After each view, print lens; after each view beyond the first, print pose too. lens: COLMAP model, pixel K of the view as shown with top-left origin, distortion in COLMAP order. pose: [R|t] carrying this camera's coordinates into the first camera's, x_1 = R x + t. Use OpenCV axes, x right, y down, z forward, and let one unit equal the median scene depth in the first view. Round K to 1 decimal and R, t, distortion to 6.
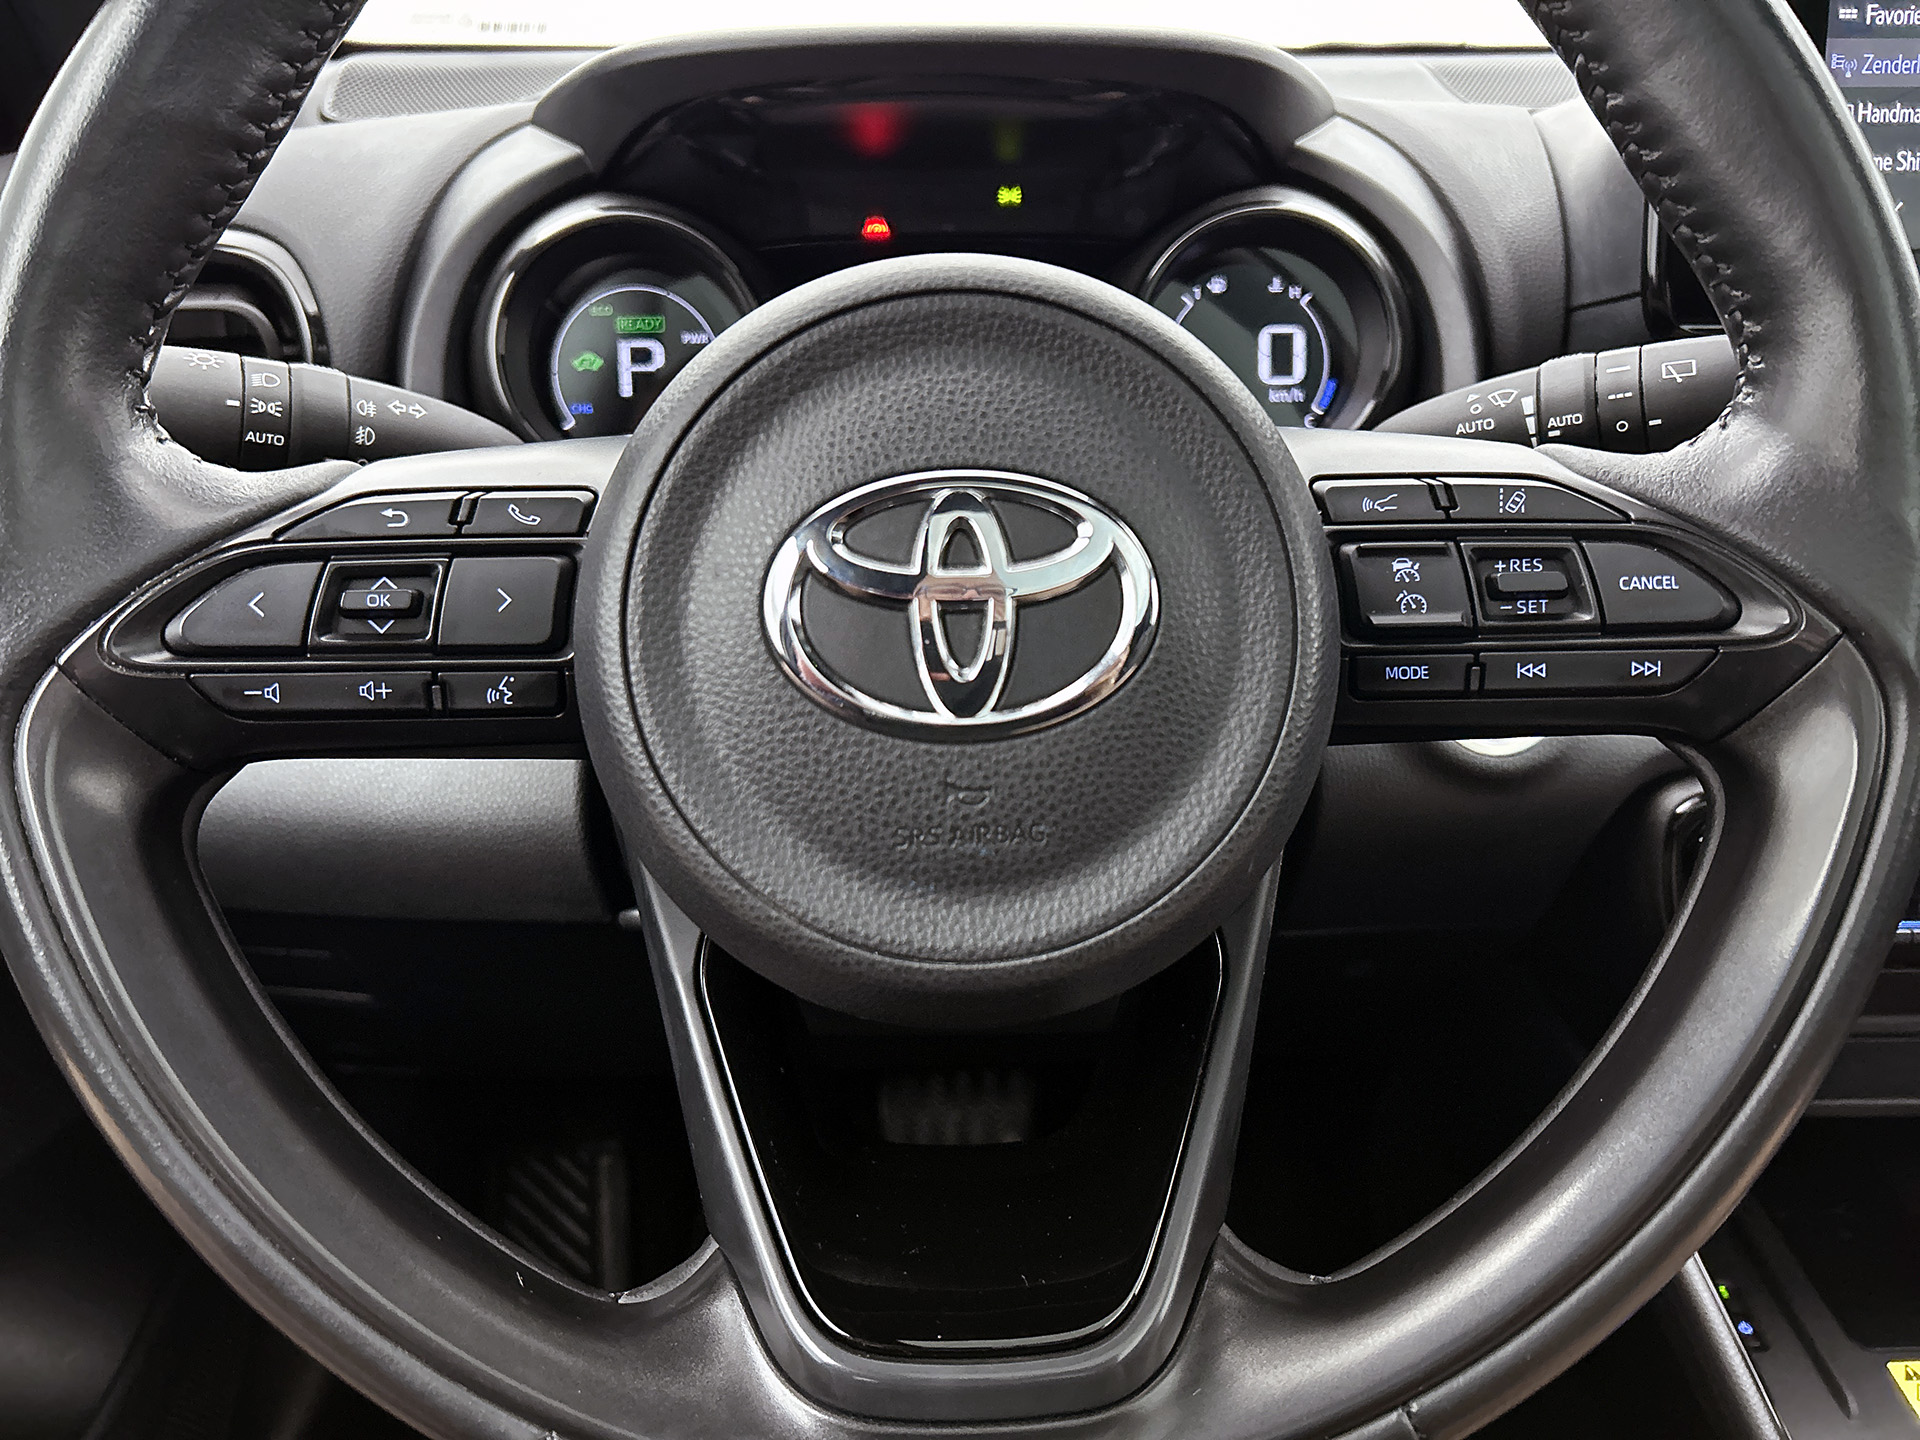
lens RADIAL K [[1498.0, 0, 945.4], [0, 1498.0, 717.8], [0, 0, 1]] dist [0.027012, -0.026473]
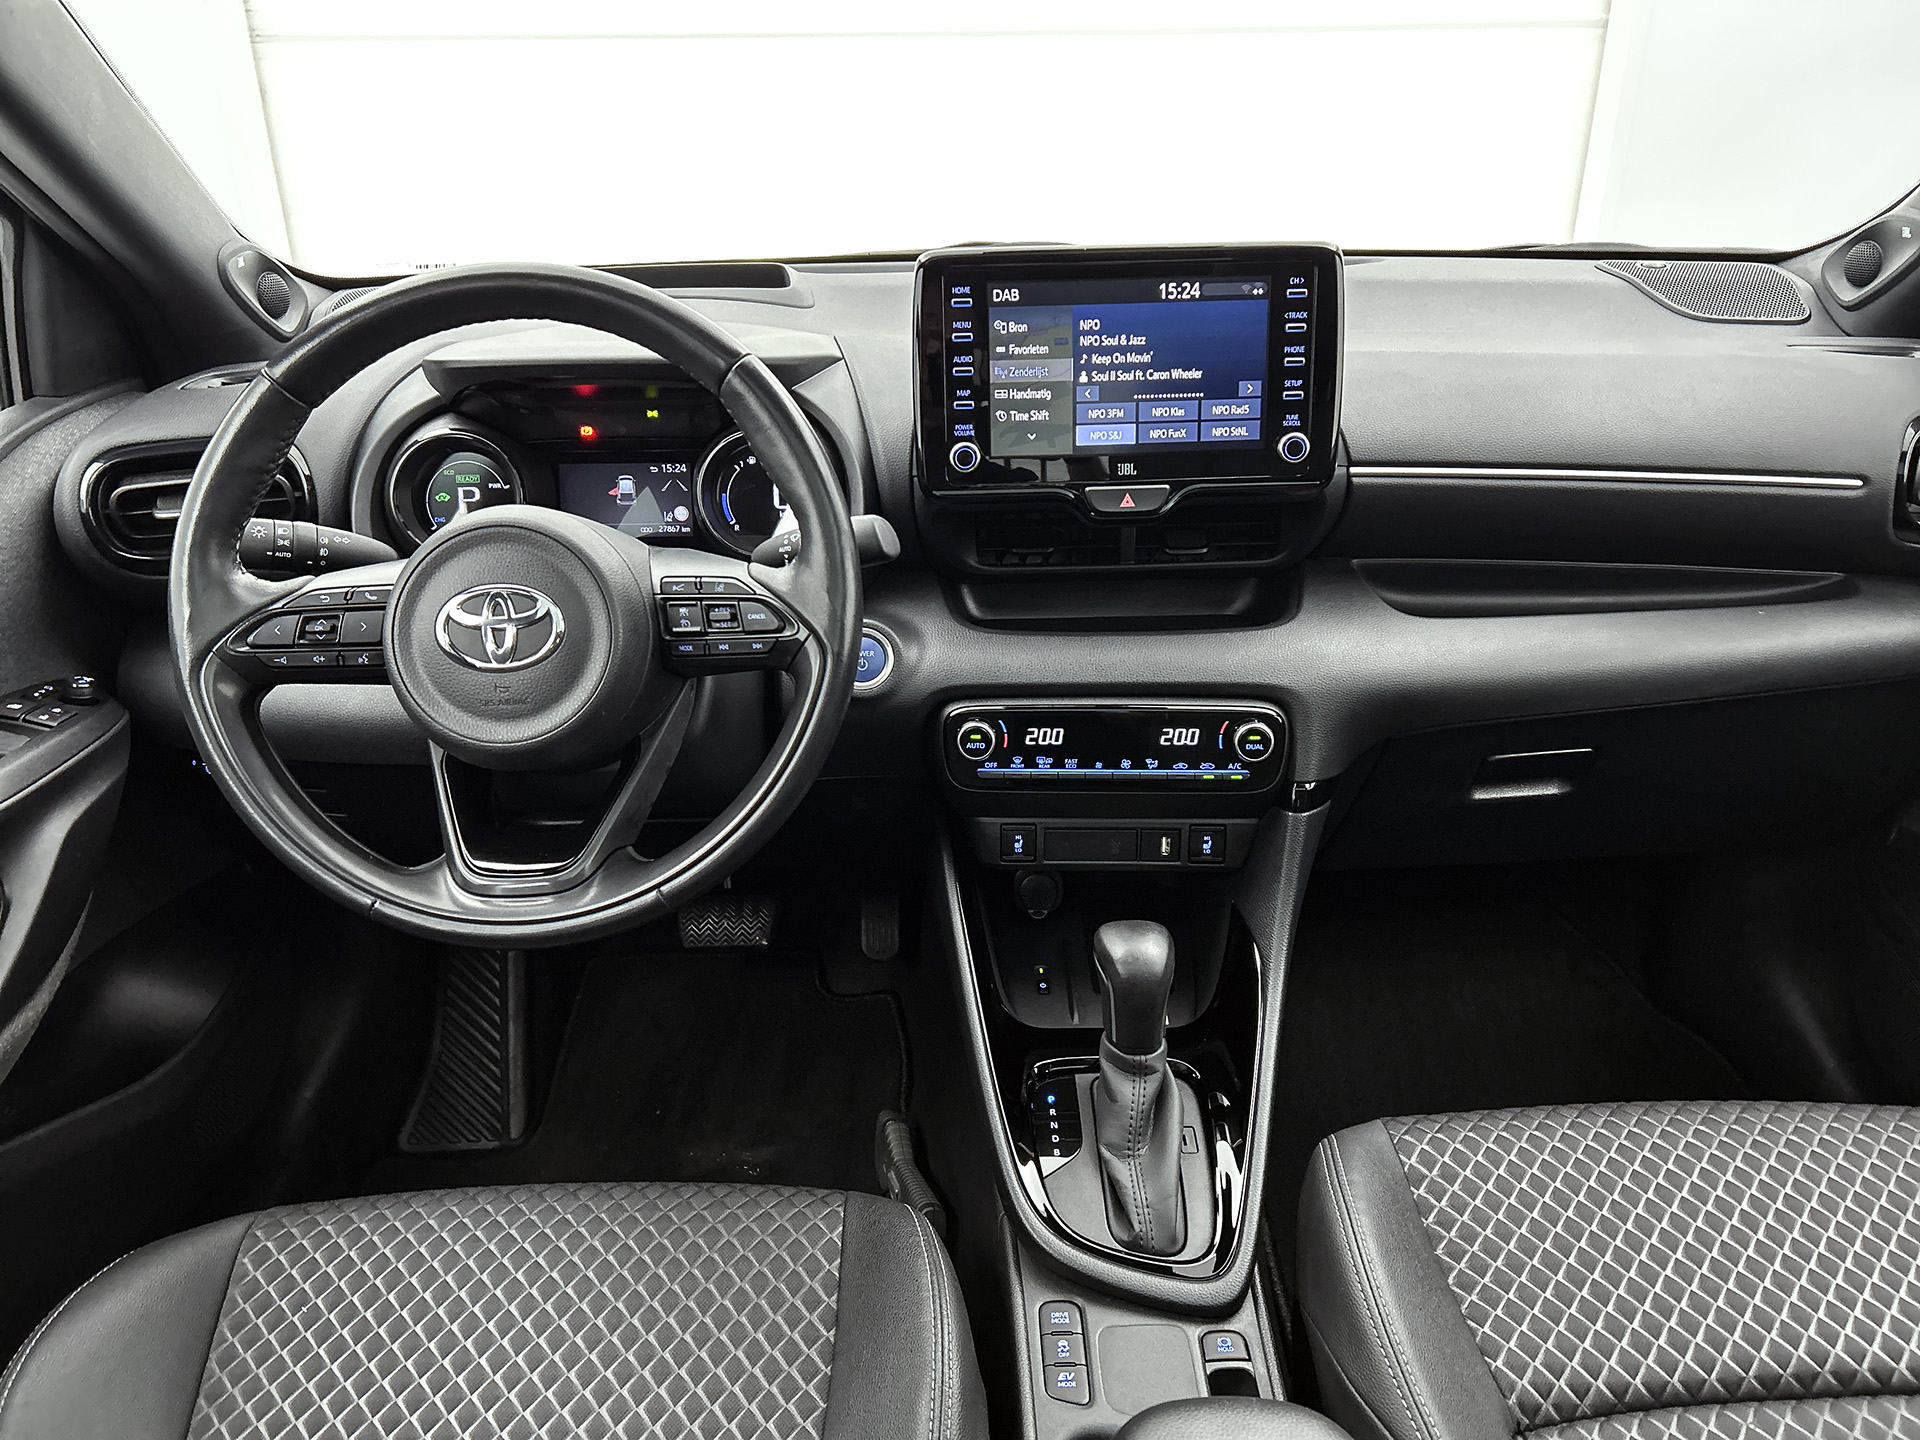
lens RADIAL K [[1498.0, 0, 954.6], [0, 1498.0, 706.3], [0, 0, 1]] dist [0.027012, -0.026473]
pose [[0.999714, -0.010310, -0.021582, 0.897651], [0.010603, 0.999853, 0.013491, 0.046832], [0.021439, -0.013716, 0.999676, -1.854676]]
